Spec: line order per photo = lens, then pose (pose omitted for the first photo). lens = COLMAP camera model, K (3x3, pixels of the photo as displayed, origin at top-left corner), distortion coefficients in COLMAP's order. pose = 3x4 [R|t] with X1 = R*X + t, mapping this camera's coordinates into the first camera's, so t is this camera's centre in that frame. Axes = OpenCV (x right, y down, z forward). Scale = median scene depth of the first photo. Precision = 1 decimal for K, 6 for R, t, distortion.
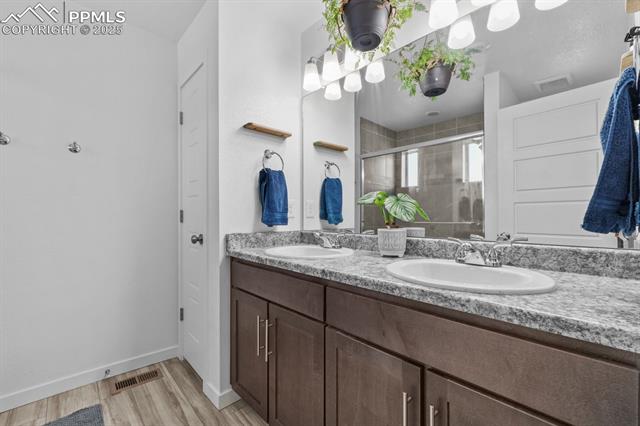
lens RADIAL K [[271.8, 0, 322.9], [0, 271.8, 213.2], [0, 0, 1]] dist [-0.000781, 0.001331]
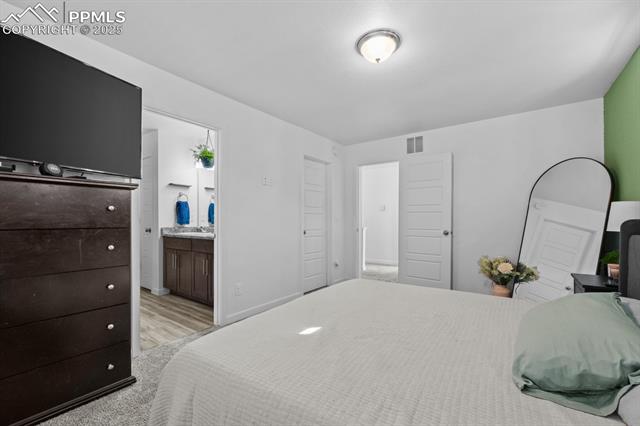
lens RADIAL K [[271.8, 0, 320.8], [0, 271.8, 217.0], [0, 0, 1]] dist [-0.000781, 0.001331]
pose [[0.983399, -0.000694, 0.181457, 0.742123], [0.001337, 0.999993, -0.003422, -0.013182], [-0.181453, 0.003608, 0.983393, -2.026731]]
